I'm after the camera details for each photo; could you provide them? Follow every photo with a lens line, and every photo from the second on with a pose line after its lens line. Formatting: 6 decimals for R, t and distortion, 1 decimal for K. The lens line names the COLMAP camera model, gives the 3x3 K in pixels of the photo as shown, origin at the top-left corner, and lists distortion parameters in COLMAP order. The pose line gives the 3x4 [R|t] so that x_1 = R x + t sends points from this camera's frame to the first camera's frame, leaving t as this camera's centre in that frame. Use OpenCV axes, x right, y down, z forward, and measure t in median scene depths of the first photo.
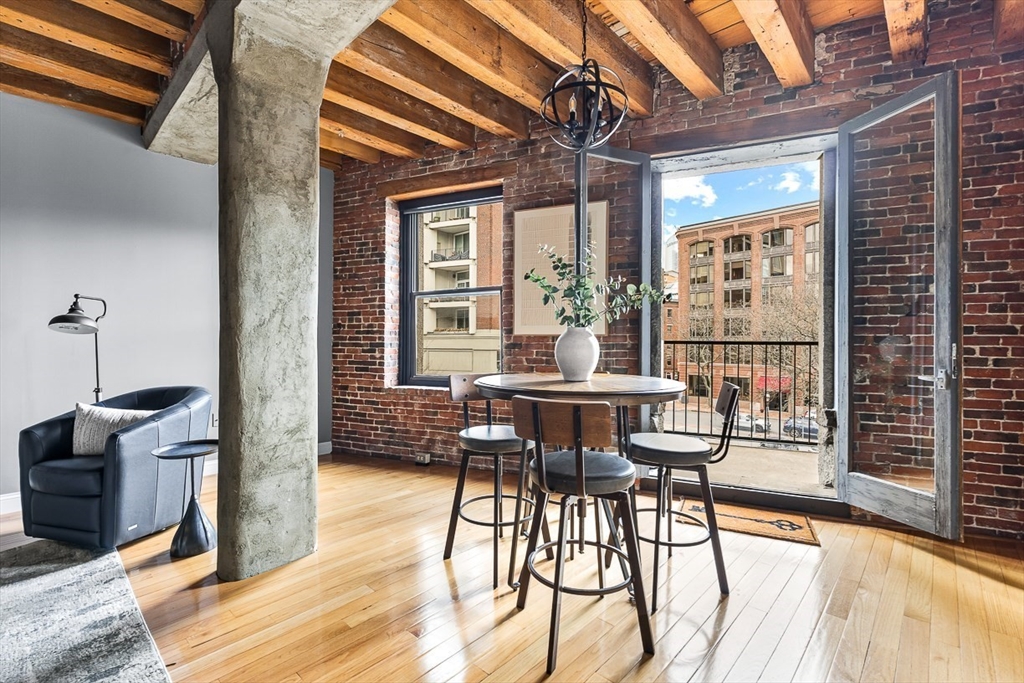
lens RADIAL K [[462.1, 0, 512.0], [0, 462.1, 341.5], [0, 0, 1]] dist [-0.002008, -0.000406]
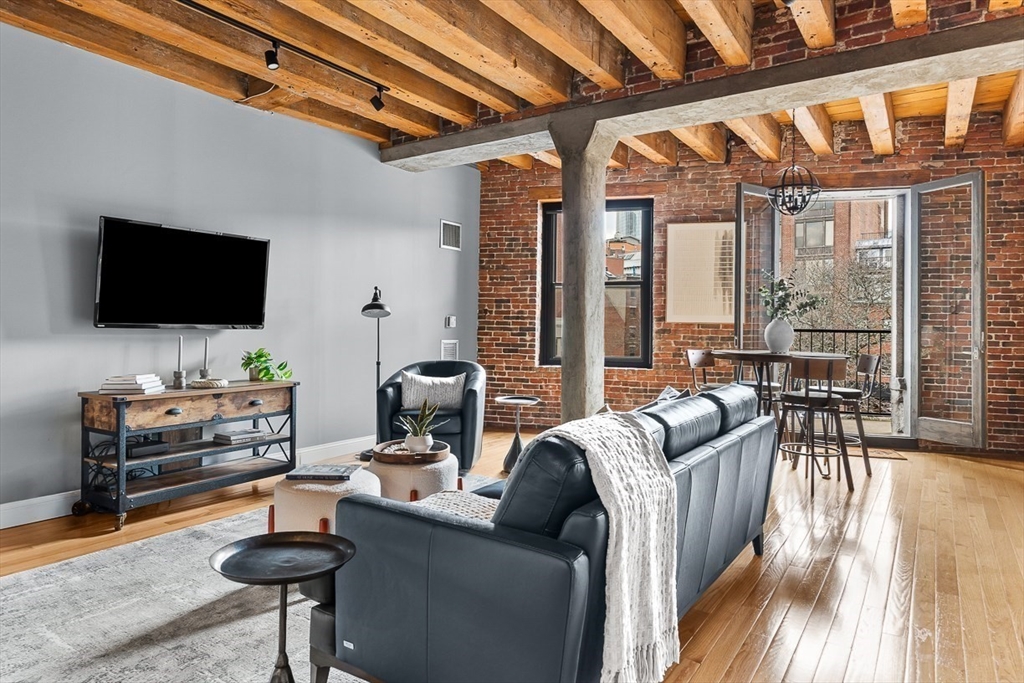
lens RADIAL K [[630.5, 0, 511.5], [0, 630.5, 316.4], [0, 0, 1]] dist [-0.002168, 0.003456]
pose [[0.987559, 0.013459, 0.156671, -0.845440], [-0.010890, 0.999792, -0.017245, 0.004883], [-0.156871, 0.015325, 0.987500, -0.770566]]
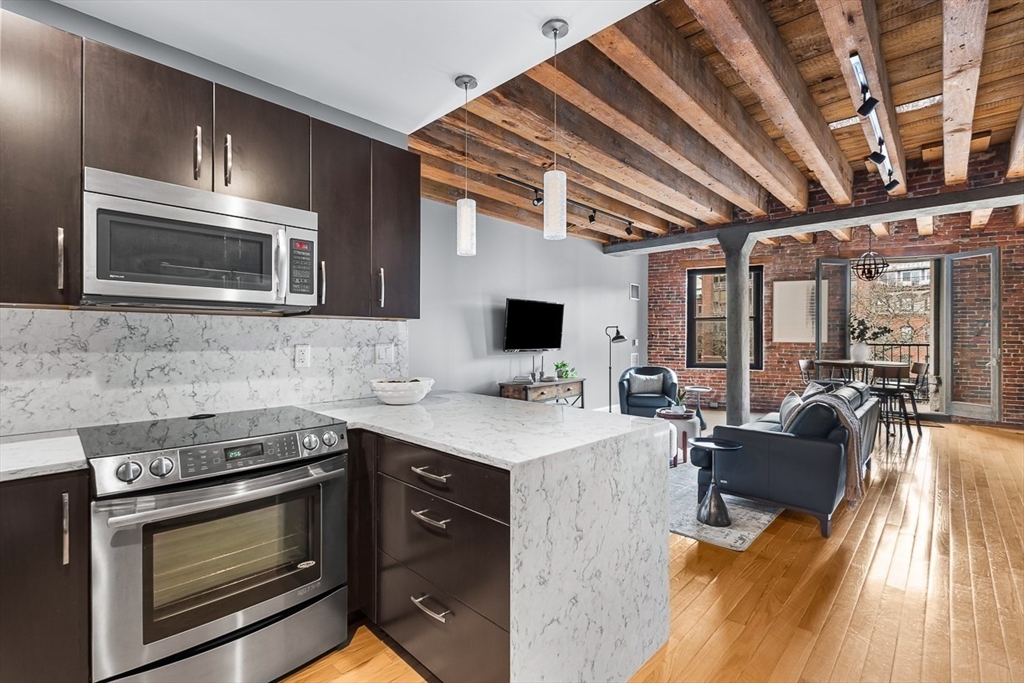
lens RADIAL K [[454.9, 0, 514.5], [0, 454.9, 335.3], [0, 0, 1]] dist [-0.001223, -0.000556]
pose [[0.999949, 0.000016, -0.010115, -1.400032], [-0.000031, 0.999999, -0.001431, -0.051302], [0.010115, 0.001432, 0.999948, -1.275281]]
